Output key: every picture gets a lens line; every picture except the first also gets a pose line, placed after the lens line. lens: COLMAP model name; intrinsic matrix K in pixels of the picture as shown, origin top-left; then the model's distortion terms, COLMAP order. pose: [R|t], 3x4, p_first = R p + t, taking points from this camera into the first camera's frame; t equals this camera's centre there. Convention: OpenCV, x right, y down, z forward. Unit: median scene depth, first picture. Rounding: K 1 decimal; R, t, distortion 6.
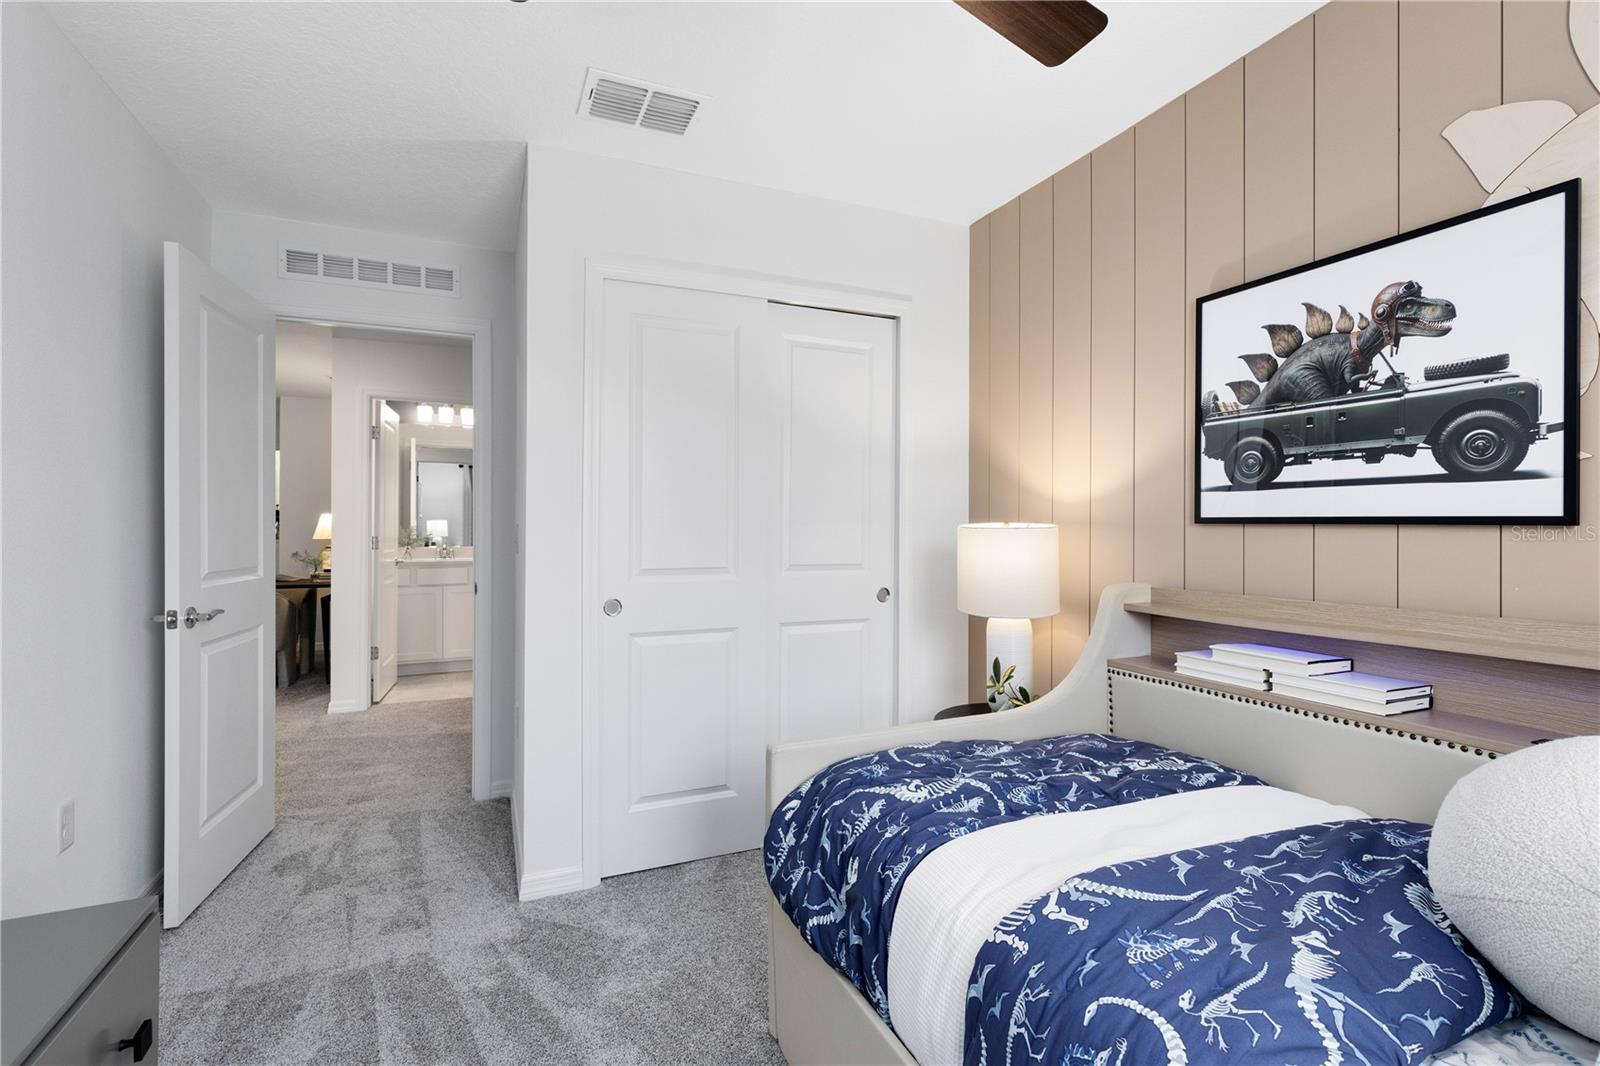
lens RADIAL K [[734.9, 0, 807.2], [0, 734.9, 534.1], [0, 0, 1]] dist [0.001193, -0.000246]
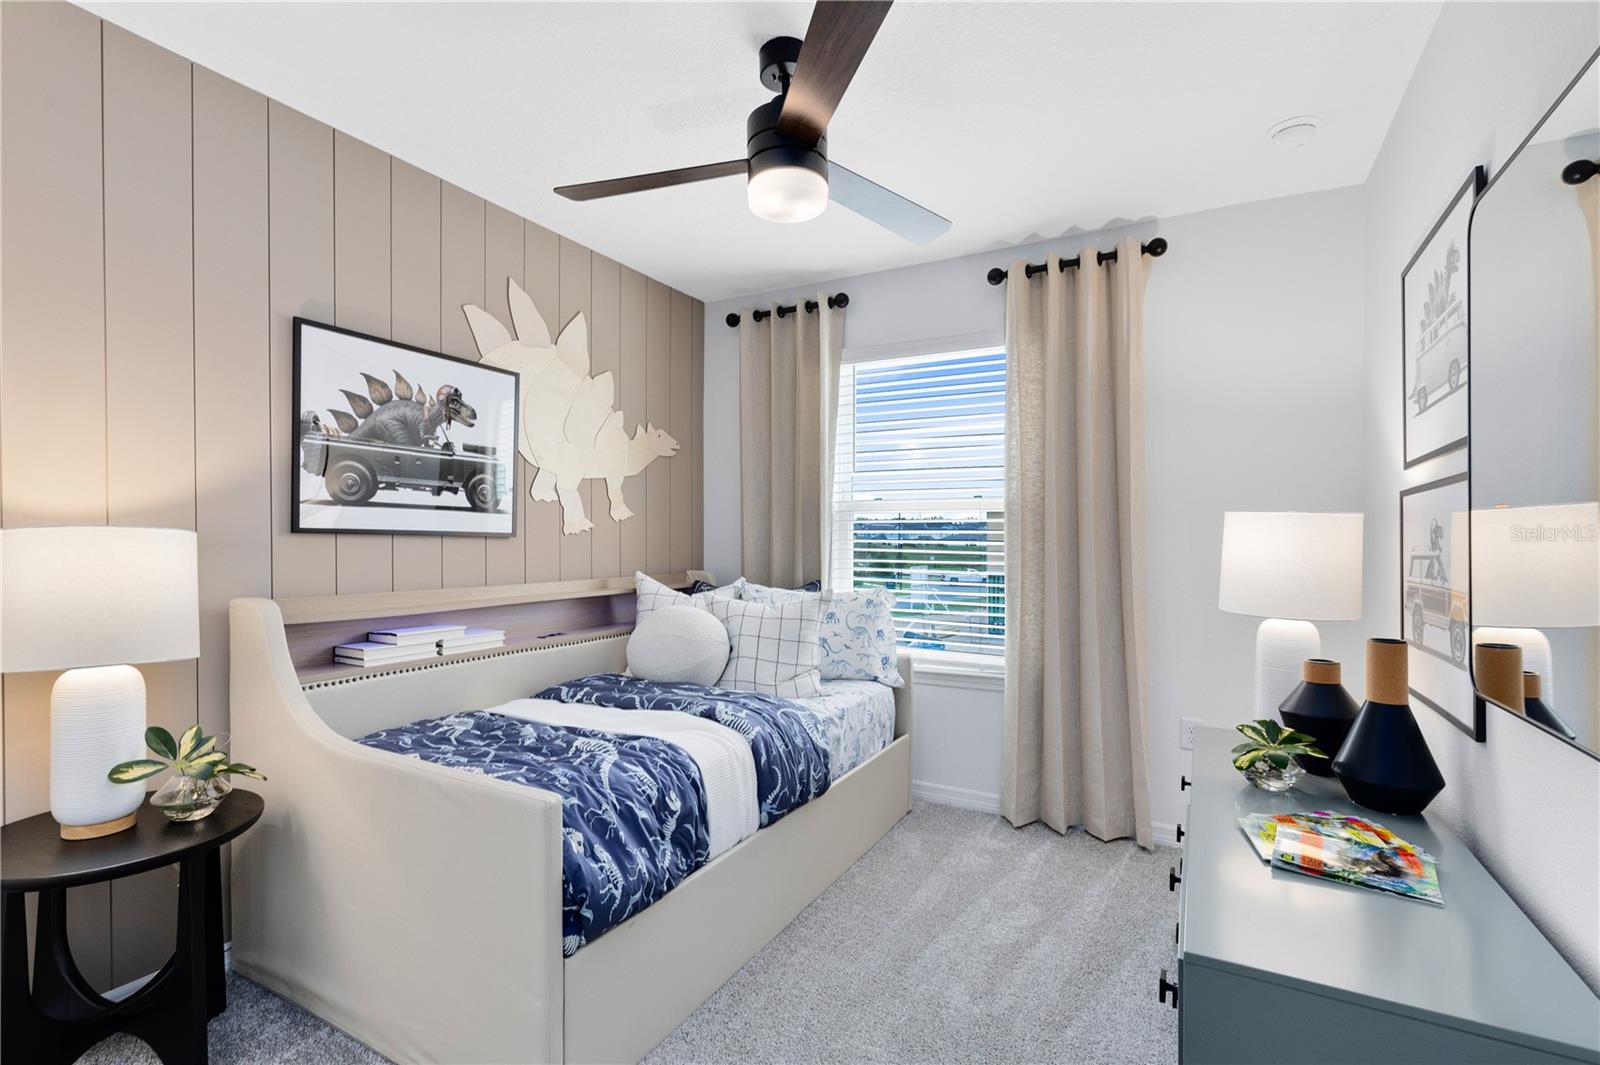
lens RADIAL K [[734.9, 0, 807.2], [0, 734.9, 533.6], [0, 0, 1]] dist [0.001193, -0.000246]
pose [[-0.612562, 0.005457, 0.790404, -0.860013], [0.004185, 0.999985, -0.003661, -0.008333], [-0.790411, 0.001065, -0.612576, 1.248283]]
